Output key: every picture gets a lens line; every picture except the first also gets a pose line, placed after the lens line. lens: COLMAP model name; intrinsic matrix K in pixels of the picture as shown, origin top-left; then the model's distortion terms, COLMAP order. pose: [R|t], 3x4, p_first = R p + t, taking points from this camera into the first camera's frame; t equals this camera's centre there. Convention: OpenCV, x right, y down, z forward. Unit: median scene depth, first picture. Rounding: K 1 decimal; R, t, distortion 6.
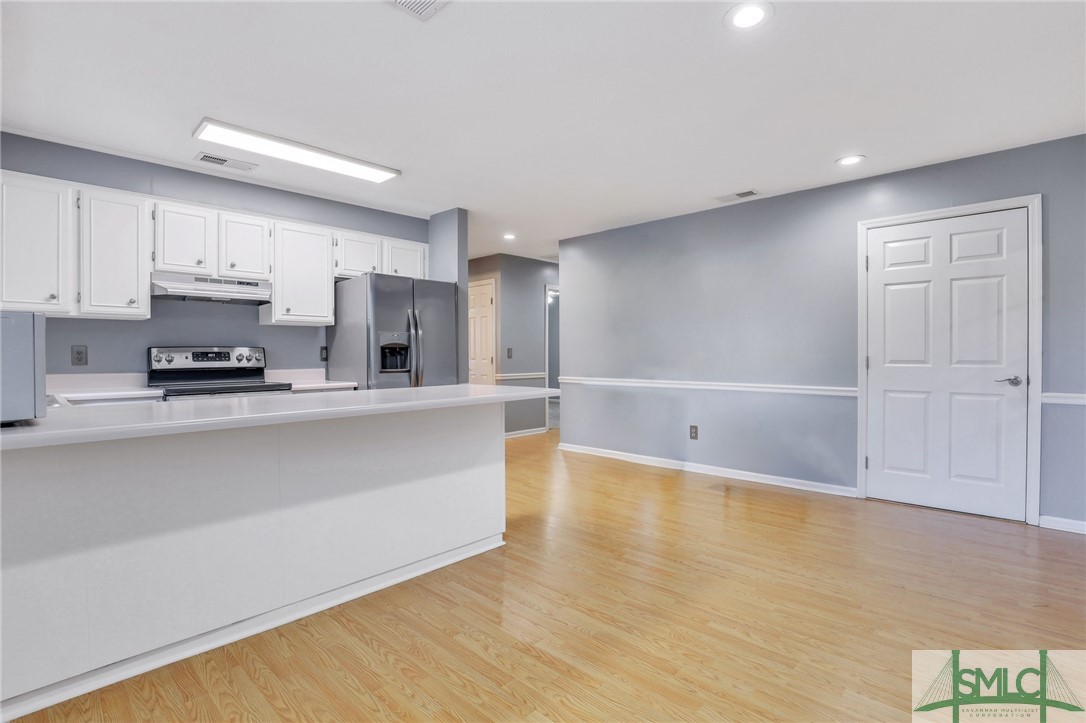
lens RADIAL K [[512.8, 0, 551.9], [0, 512.8, 363.4], [0, 0, 1]] dist [-0.019138, 0.000124]
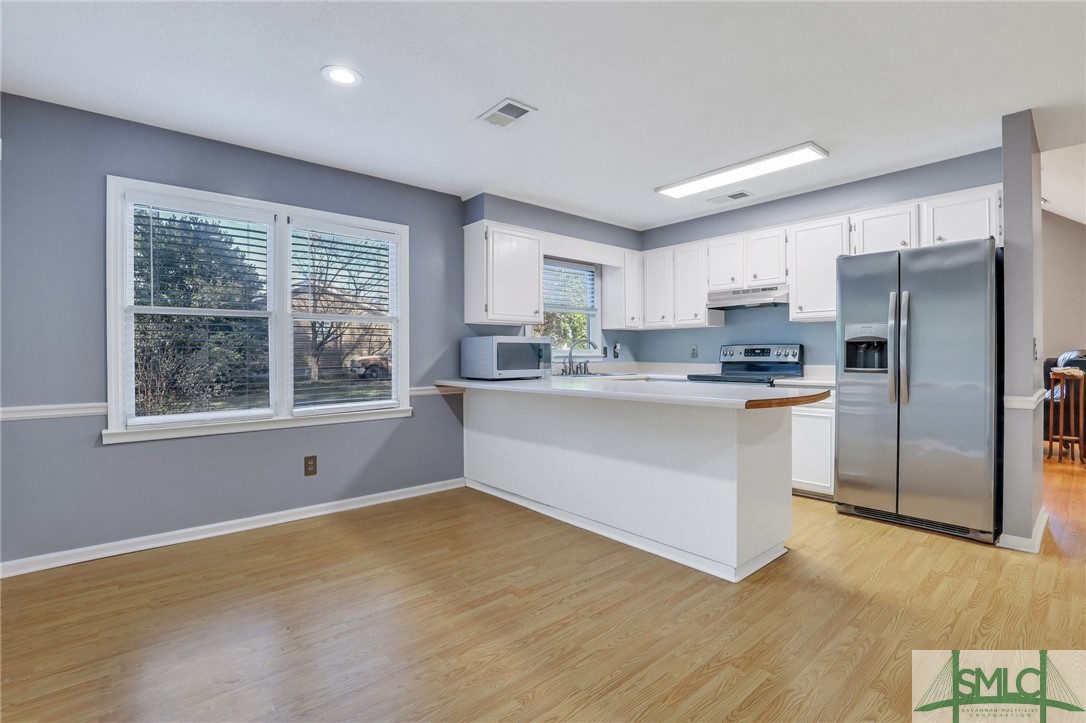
lens RADIAL K [[501.7, 0, 546.0], [0, 501.7, 358.1], [0, 0, 1]] dist [-0.026095, 0.000722]
pose [[-0.103491, 0.014121, -0.994530, 0.715621], [-0.014532, 0.999771, 0.015708, -0.013982], [0.994524, 0.016078, -0.103262, 0.765314]]
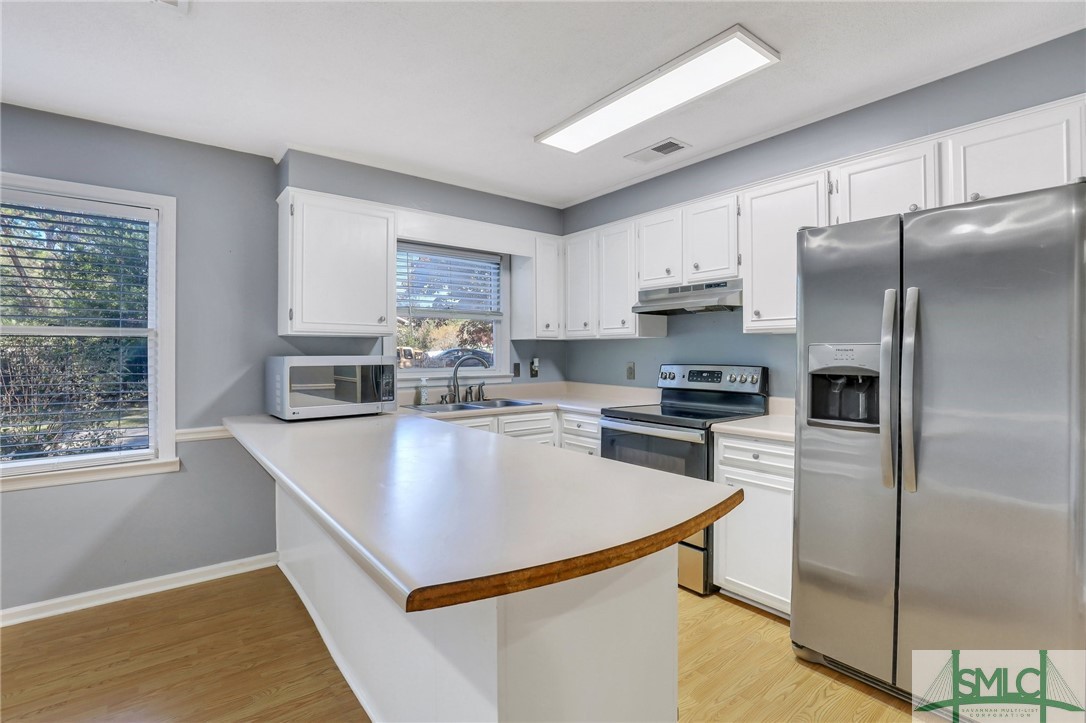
lens RADIAL K [[501.7, 0, 546.7], [0, 501.7, 355.1], [0, 0, 1]] dist [-0.026095, 0.000722]
pose [[-0.147689, 0.010296, -0.988980, 0.247075], [-0.017668, 0.999759, 0.013046, -0.068458], [0.988876, 0.019400, -0.147471, 1.064787]]
